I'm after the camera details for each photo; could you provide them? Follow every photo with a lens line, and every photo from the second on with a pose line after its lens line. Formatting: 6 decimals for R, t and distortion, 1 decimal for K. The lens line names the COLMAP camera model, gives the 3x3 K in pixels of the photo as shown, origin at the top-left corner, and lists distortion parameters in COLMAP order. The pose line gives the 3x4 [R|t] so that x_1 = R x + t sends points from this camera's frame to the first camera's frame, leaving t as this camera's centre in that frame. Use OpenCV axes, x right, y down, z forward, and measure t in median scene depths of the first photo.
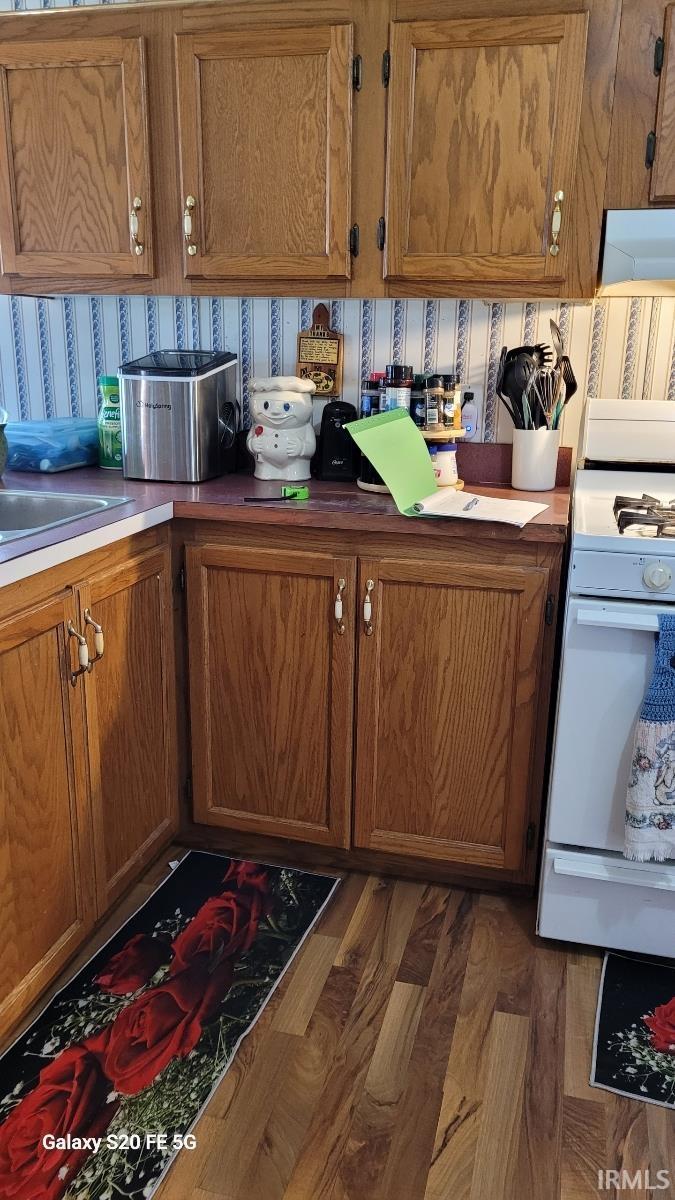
lens RADIAL K [[903.7, 0, 326.9], [0, 903.7, 598.2], [0, 0, 1]] dist [0.041138, -0.034568]
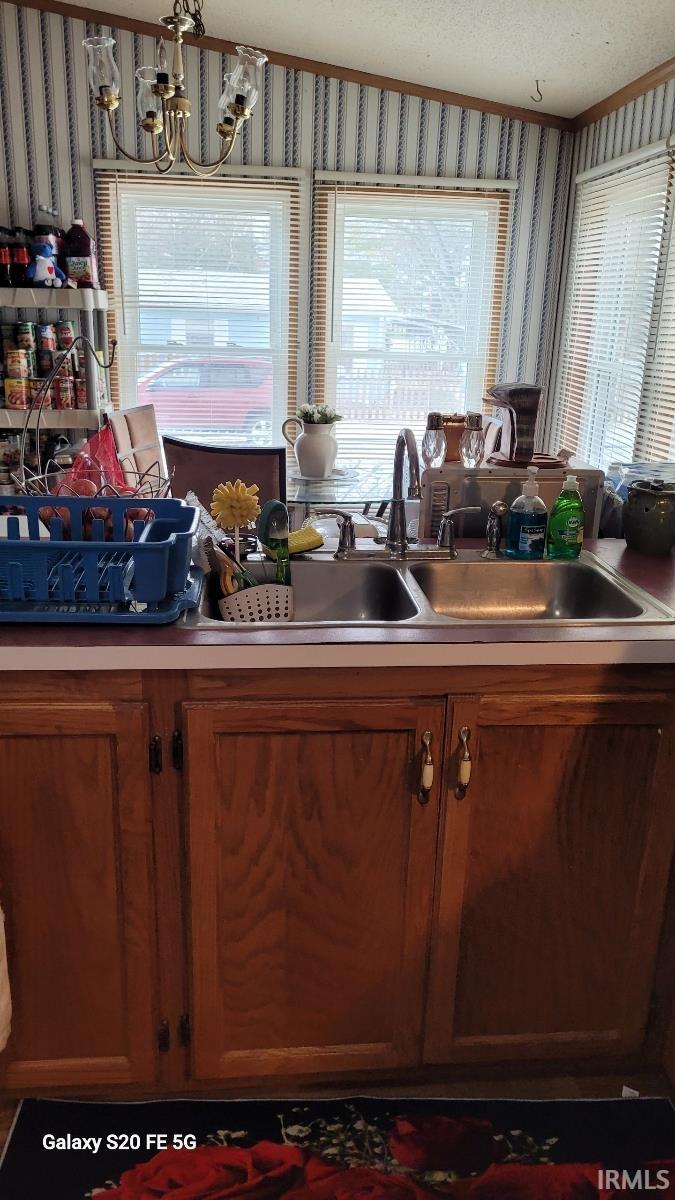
lens RADIAL K [[903.7, 0, 335.9], [0, 903.7, 594.7], [0, 0, 1]] dist [0.041138, -0.034568]
pose [[0.362265, 0.277301, -0.889870, 0.399098], [-0.272215, 0.944572, 0.183529, -0.223480], [0.891439, 0.175750, 0.417671, 0.519291]]
